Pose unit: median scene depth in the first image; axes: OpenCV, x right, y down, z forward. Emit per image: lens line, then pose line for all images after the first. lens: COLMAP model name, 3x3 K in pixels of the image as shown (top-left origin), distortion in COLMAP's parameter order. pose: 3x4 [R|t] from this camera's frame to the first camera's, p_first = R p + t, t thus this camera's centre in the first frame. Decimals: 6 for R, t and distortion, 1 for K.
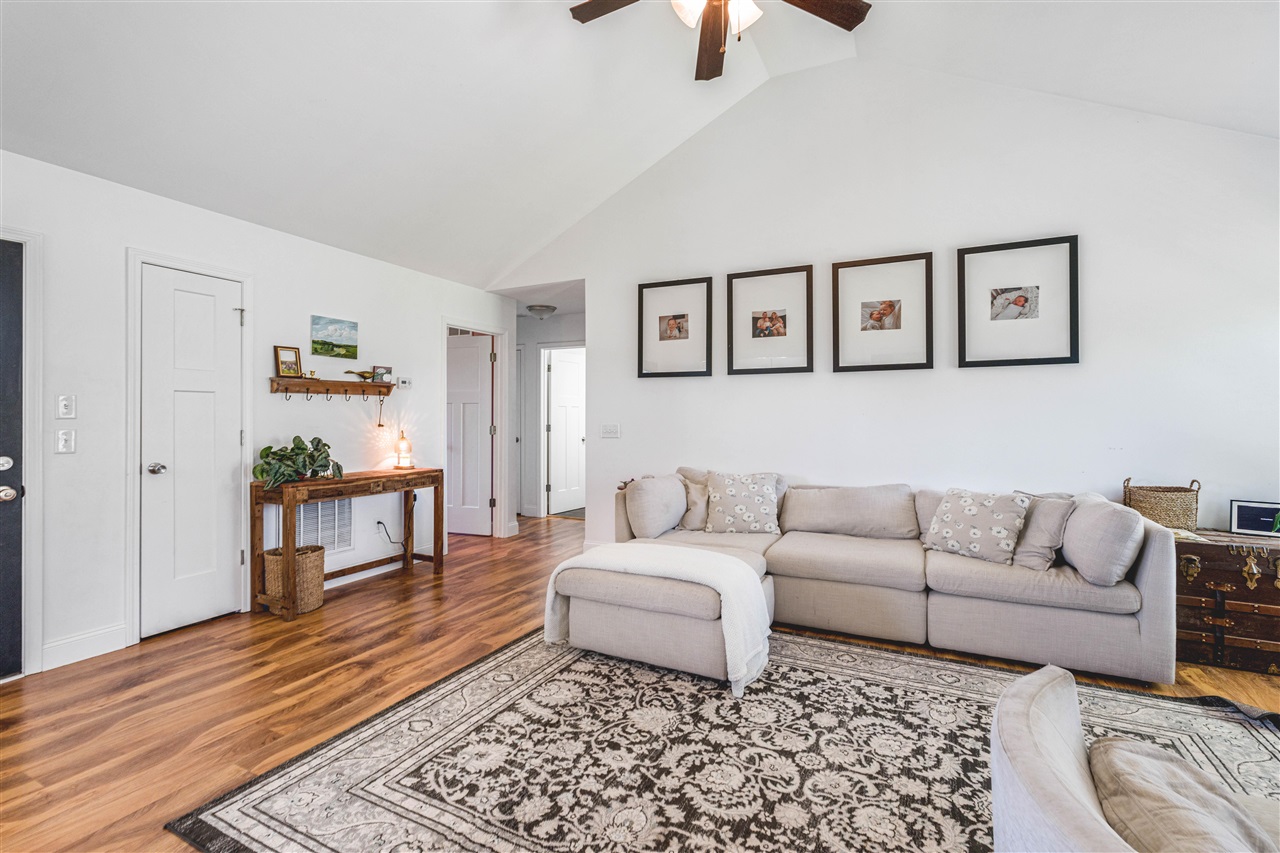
lens RADIAL K [[553.6, 0, 626.3], [0, 553.6, 417.7], [0, 0, 1]] dist [-0.002100, 0.000952]
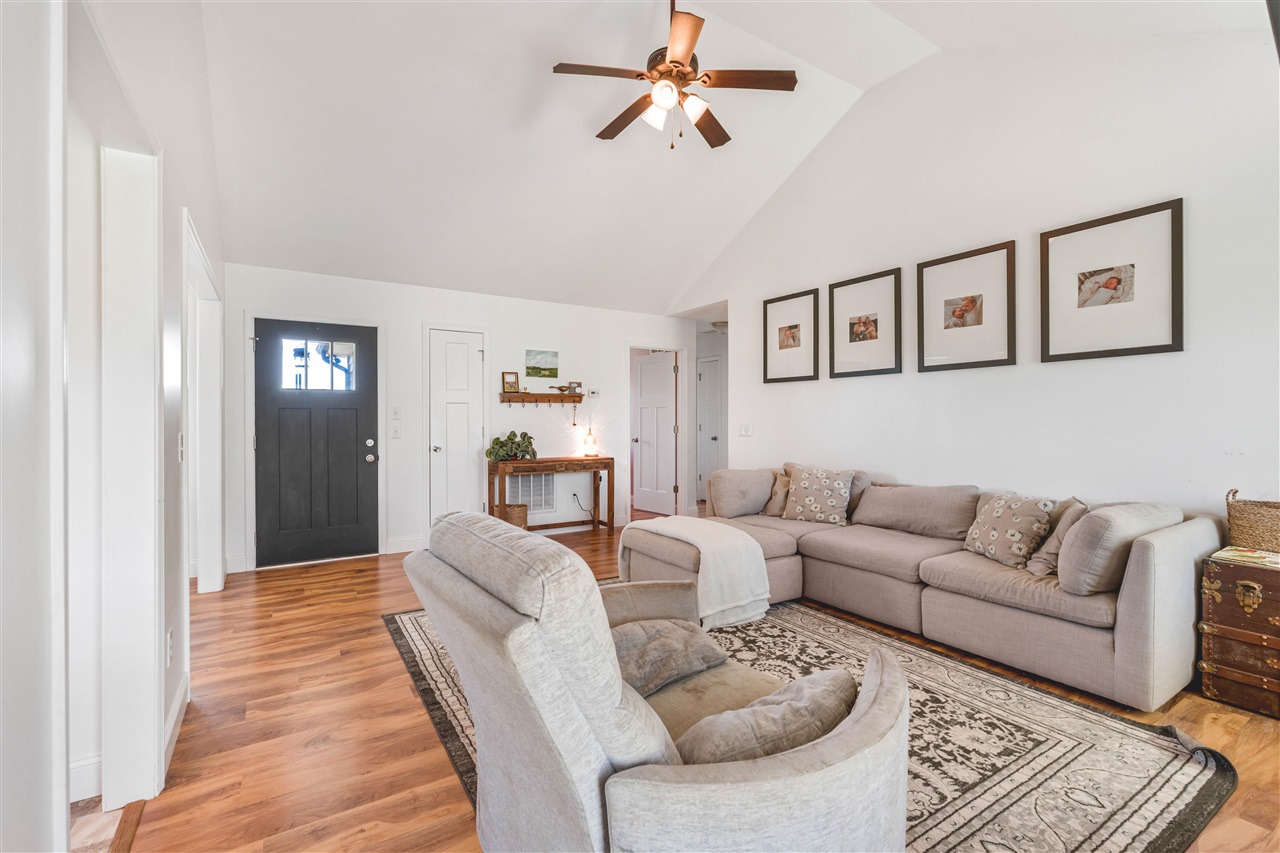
lens RADIAL K [[557.8, 0, 644.5], [0, 557.8, 422.0], [0, 0, 1]] dist [-0.001160, 0.000603]
pose [[0.859178, -0.000022, -0.511676, 0.687381], [0.001310, 0.999997, 0.002156, 0.007466], [0.511674, -0.002522, 0.859176, -0.182173]]
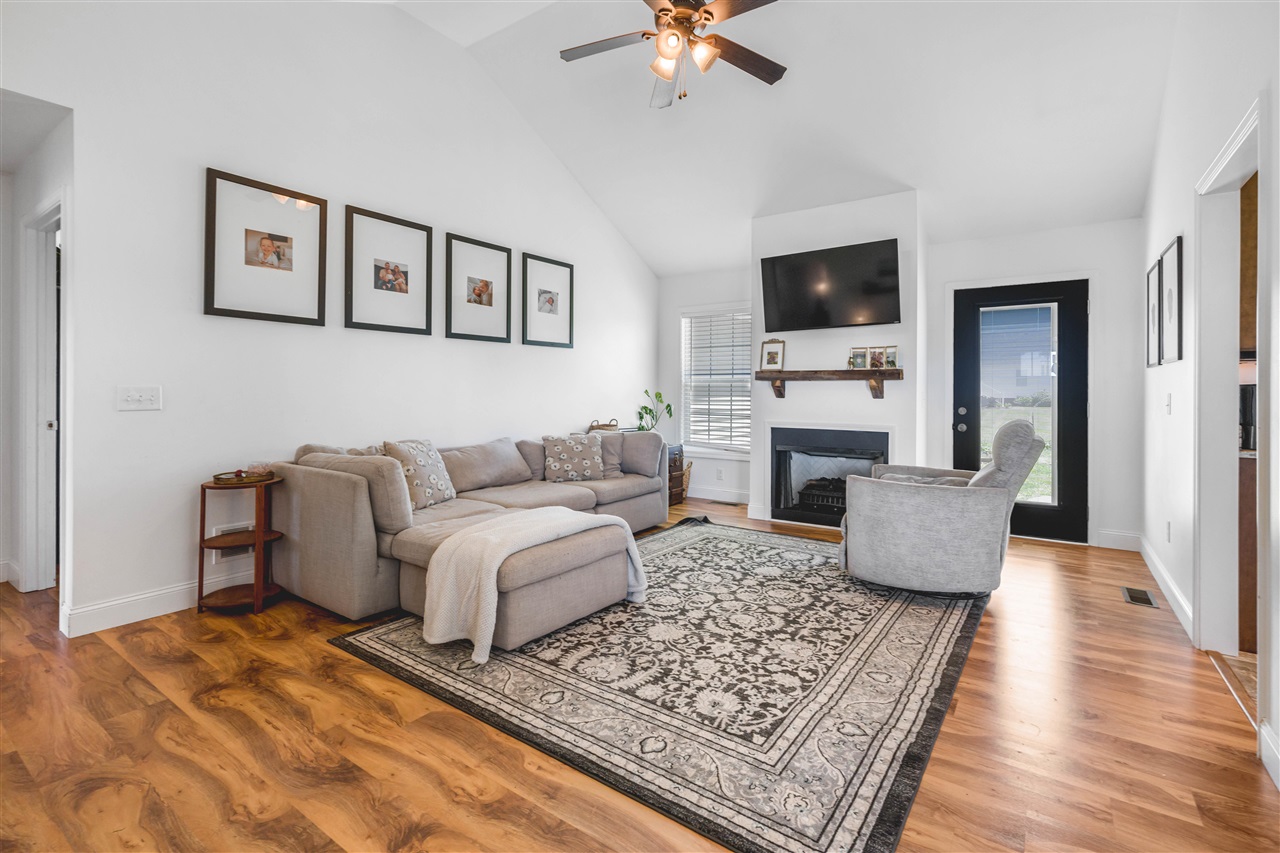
lens RADIAL K [[589.0, 0, 637.4], [0, 589.0, 393.4], [0, 0, 1]] dist [-0.003386, 0.000015]
pose [[0.167527, -0.003231, 0.985862, -1.011068], [-0.004841, 0.999980, 0.004100, 0.024435], [-0.985856, -0.005459, 0.167508, 0.717935]]
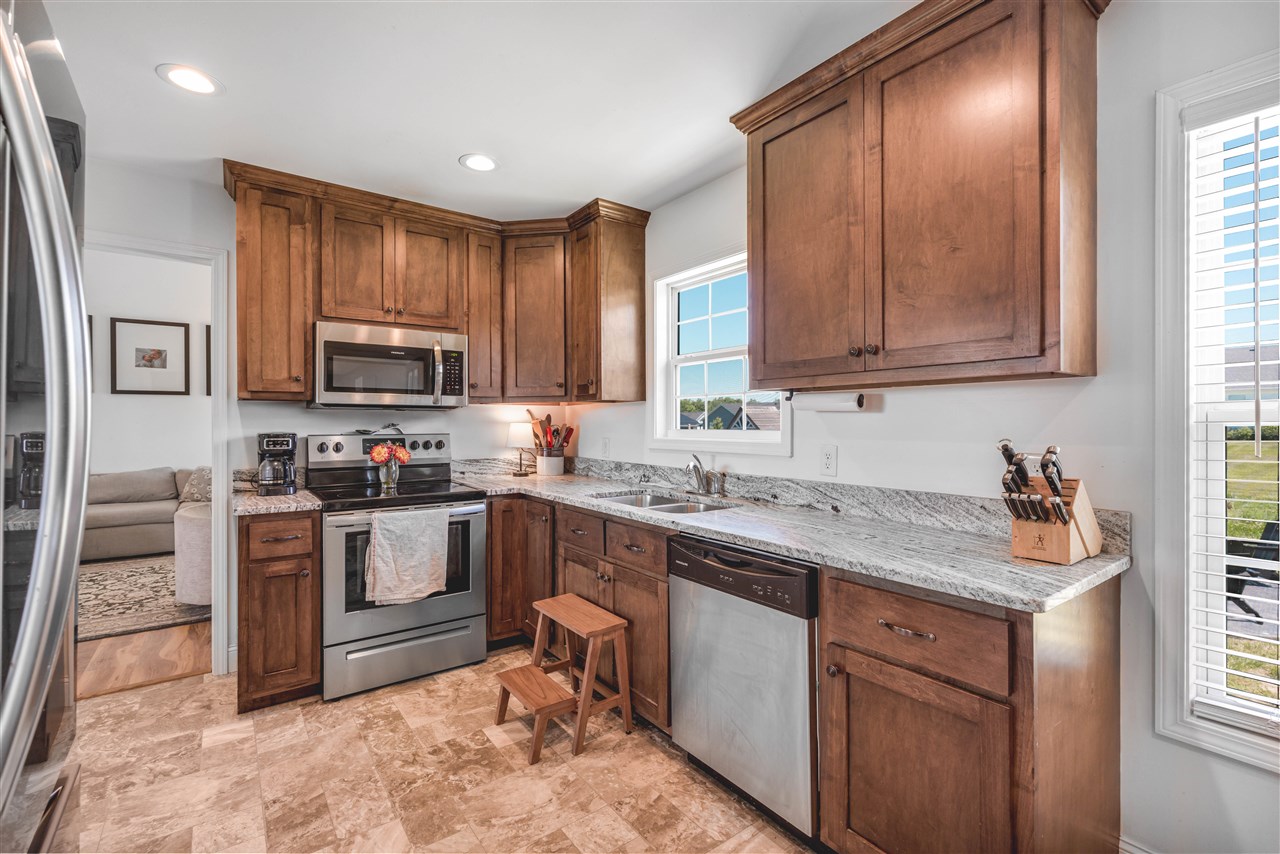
lens RADIAL K [[560.7, 0, 636.4], [0, 560.7, 423.8], [0, 0, 1]] dist [-0.001294, 0.001011]
pose [[0.450553, -0.006909, 0.892723, -0.464057], [0.002412, 0.999976, 0.006522, -0.014257], [-0.892746, -0.000786, 0.450559, -1.296912]]
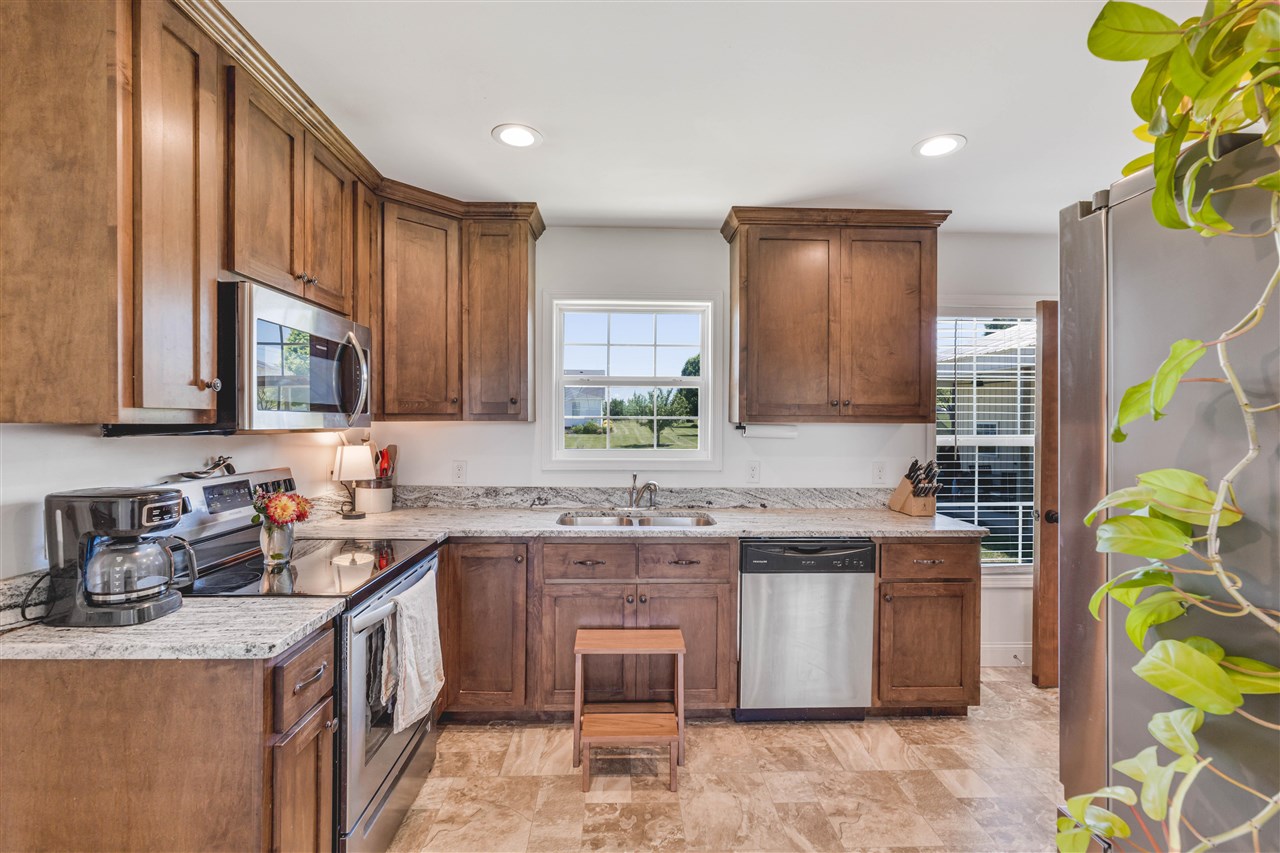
lens RADIAL K [[568.7, 0, 637.7], [0, 568.7, 424.8], [0, 0, 1]] dist [-0.000863, 0.000366]
pose [[-0.480622, -0.013715, 0.876821, -0.509487], [-0.009192, 0.999902, 0.010601, -0.062172], [-0.876880, -0.002965, -0.480701, -0.389359]]
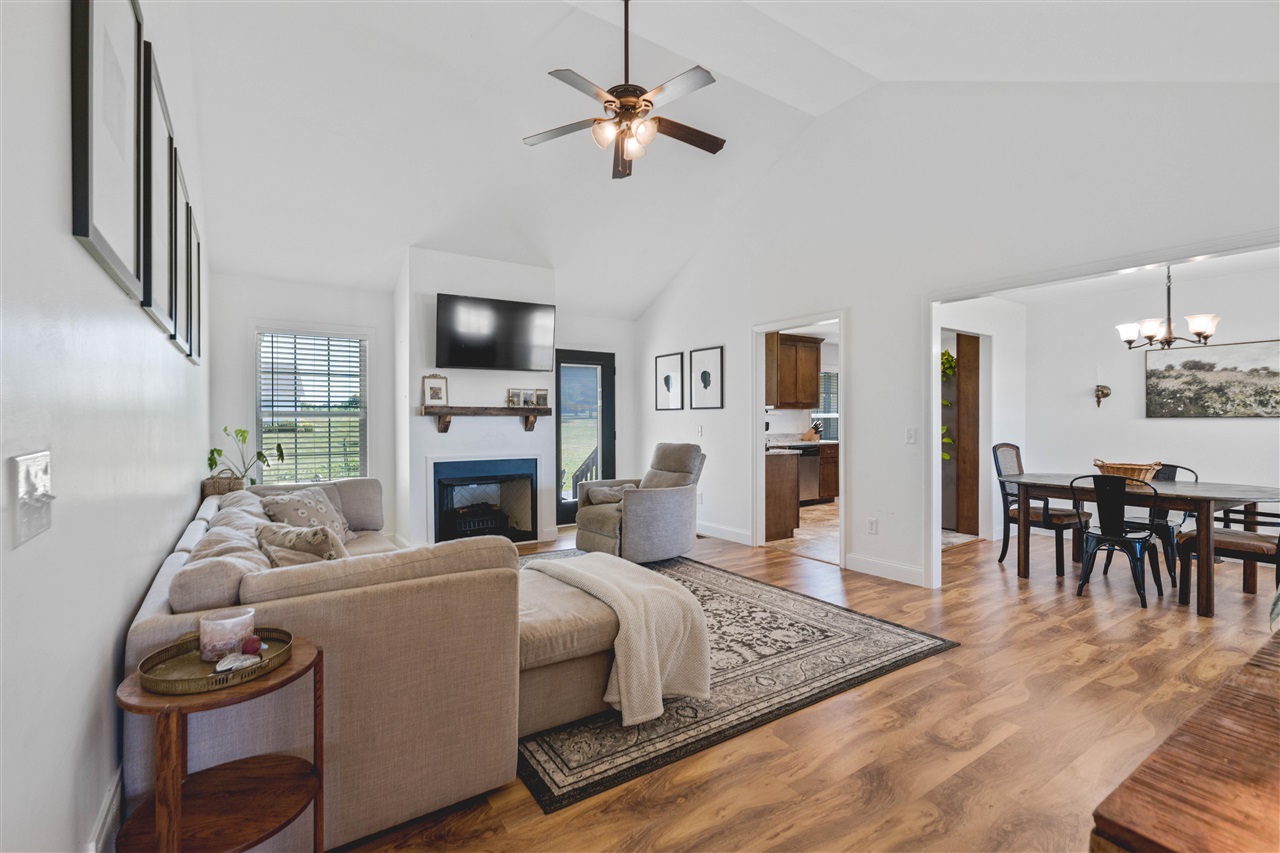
lens RADIAL K [[571.7, 0, 620.5], [0, 571.7, 422.0], [0, 0, 1]] dist [-0.008636, 0.005488]
pose [[-0.860568, -0.005499, 0.509306, -0.504861], [-0.002251, 0.999973, 0.006994, -0.006322], [-0.509330, 0.004873, -0.860557, 1.963203]]
